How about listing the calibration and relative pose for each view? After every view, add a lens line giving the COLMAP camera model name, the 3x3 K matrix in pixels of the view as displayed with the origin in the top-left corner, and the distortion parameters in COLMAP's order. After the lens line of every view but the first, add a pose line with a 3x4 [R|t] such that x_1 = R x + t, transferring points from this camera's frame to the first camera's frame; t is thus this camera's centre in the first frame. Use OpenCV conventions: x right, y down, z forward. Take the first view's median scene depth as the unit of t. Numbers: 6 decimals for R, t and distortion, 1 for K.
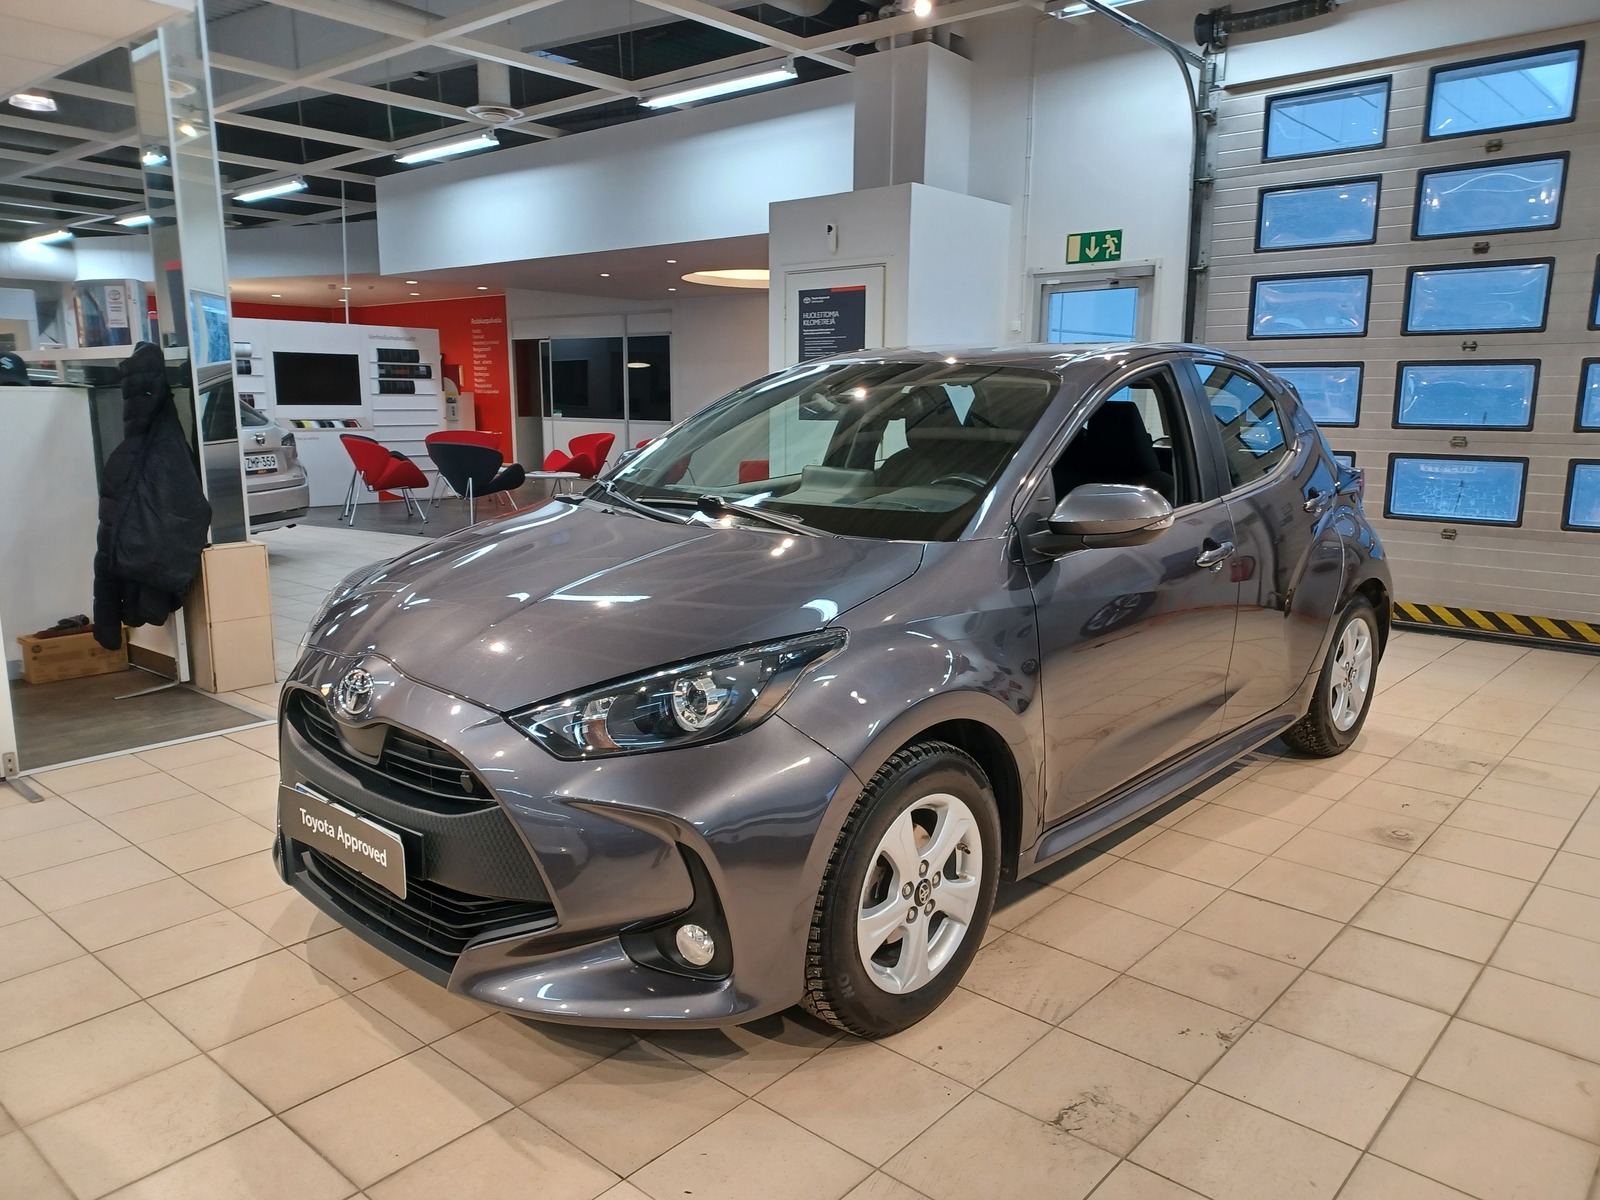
lens RADIAL K [[1169.1, 0, 800.0], [0, 1169.1, 600.0], [0, 0, 1]] dist [-0.004422, -0.000752]
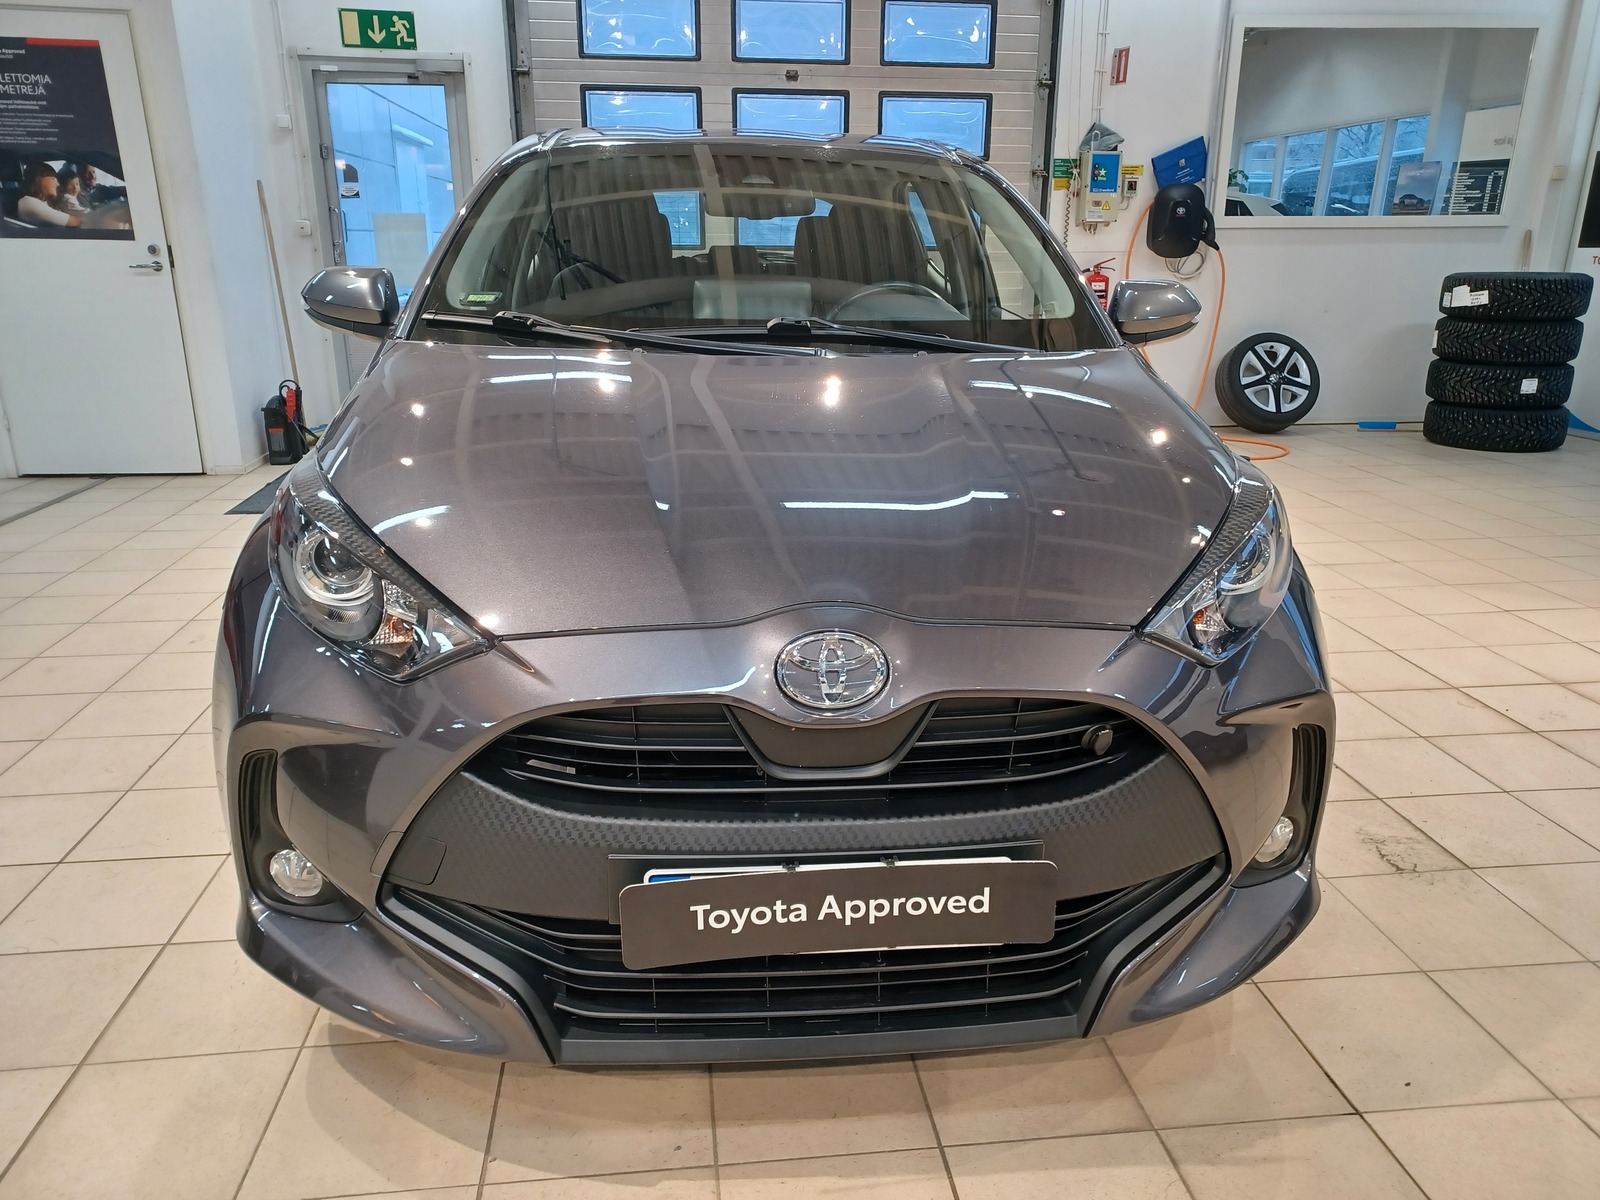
lens RADIAL K [[1148.7, 0, 814.6], [0, 1148.7, 597.8], [0, 0, 1]] dist [0.016529, 0.013735]
pose [[0.663828, -0.221486, 0.714336, -0.235348], [0.122411, 0.974438, 0.188376, -0.019464], [-0.737799, -0.037607, 0.673972, 0.186247]]
